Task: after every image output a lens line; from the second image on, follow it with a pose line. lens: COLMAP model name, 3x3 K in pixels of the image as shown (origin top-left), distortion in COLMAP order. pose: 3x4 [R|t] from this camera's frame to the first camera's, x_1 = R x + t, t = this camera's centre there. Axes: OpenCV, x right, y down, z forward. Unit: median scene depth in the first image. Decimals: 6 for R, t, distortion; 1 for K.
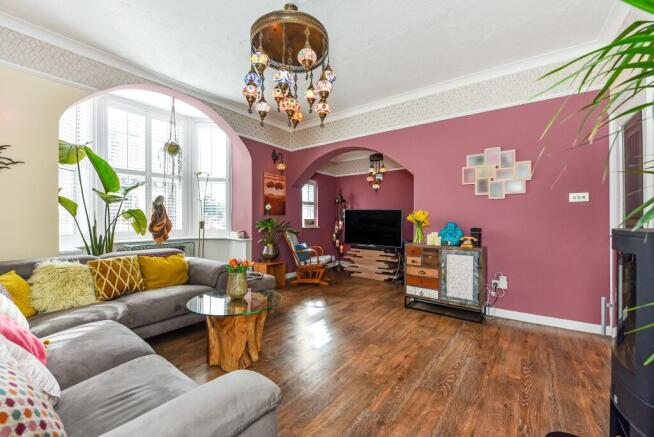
lens RADIAL K [[264.0, 0, 325.8], [0, 264.0, 217.0], [0, 0, 1]] dist [-0.001588, -0.001467]
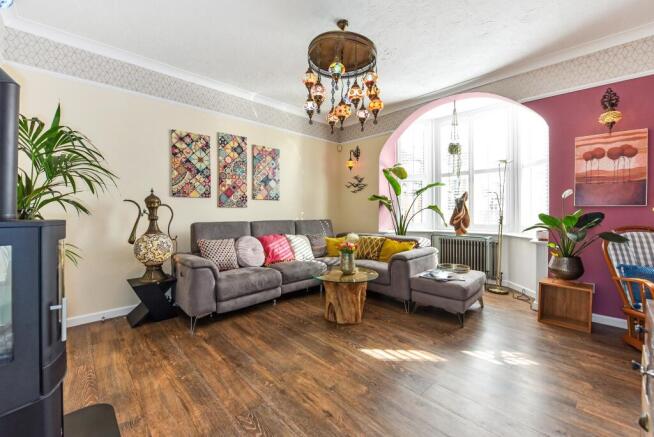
lens RADIAL K [[264.0, 0, 325.0], [0, 264.0, 216.8], [0, 0, 1]] dist [-0.001588, -0.001467]
pose [[-0.151243, 0.009778, -0.988448, 0.870842], [0.002041, 0.999952, 0.009580, 0.013522], [0.988494, -0.000569, -0.151256, 0.978801]]
